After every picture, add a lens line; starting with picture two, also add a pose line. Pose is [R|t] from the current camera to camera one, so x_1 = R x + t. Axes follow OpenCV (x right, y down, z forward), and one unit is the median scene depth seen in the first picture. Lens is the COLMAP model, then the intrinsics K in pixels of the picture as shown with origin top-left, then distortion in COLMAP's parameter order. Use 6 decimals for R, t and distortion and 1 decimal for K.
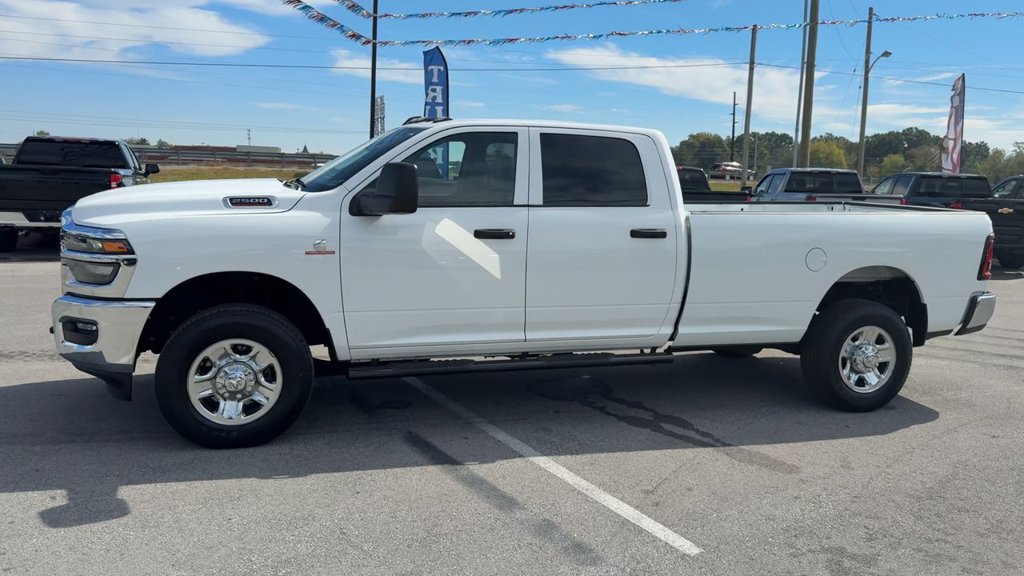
lens RADIAL K [[770.0, 0, 536.3], [0, 770.0, 282.6], [0, 0, 1]] dist [0.089580, -0.138023]
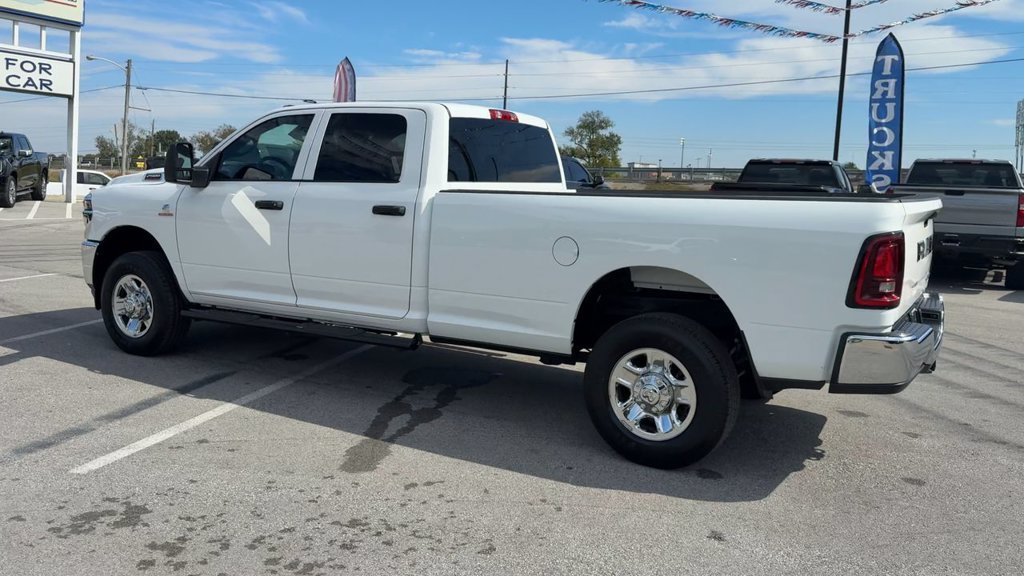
lens RADIAL K [[805.2, 0, 512.0], [0, 805.2, 288.0], [0, 0, 1]] dist [0.097738, -0.174840]
pose [[0.687885, 0.085736, -0.720738, 1.039052], [-0.105412, 0.994272, 0.017667, -0.001243], [0.718125, 0.063821, 0.692982, 0.438632]]
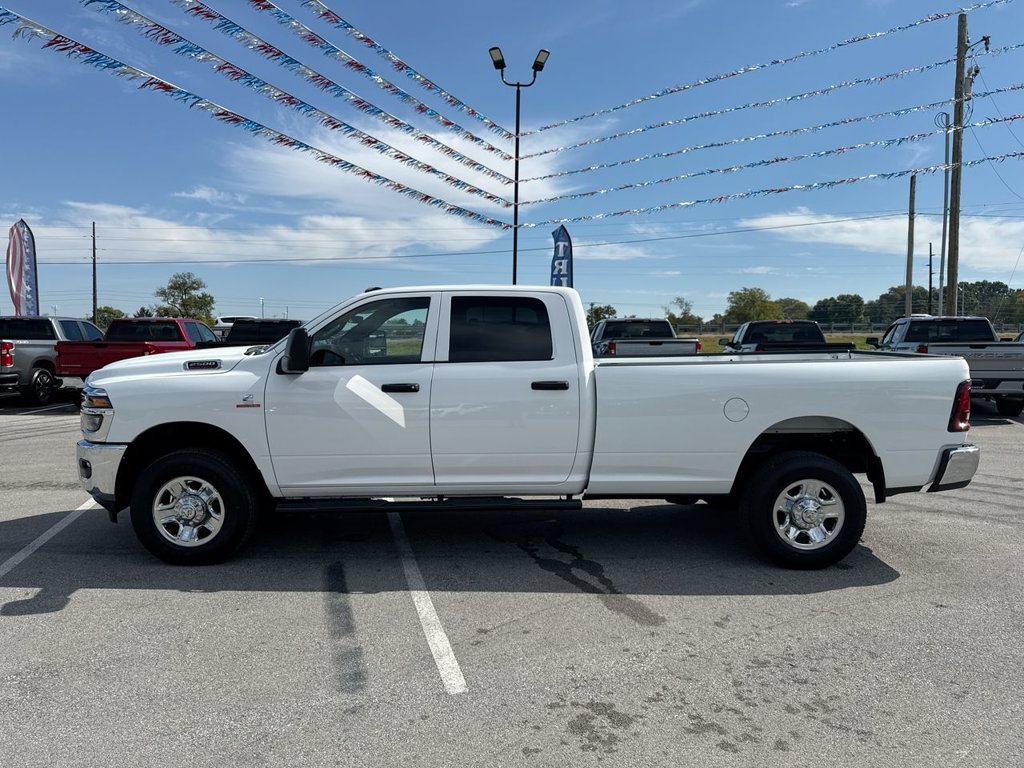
lens RADIAL K [[687.7, 0, 505.4], [0, 687.7, 411.4], [0, 0, 1]] dist [0.063108, -0.088101]
pose [[0.954081, -0.004699, -0.299510, 0.387344], [-0.005226, 0.999464, -0.032325, 0.002383], [0.299502, 0.032406, 0.953545, 0.091356]]
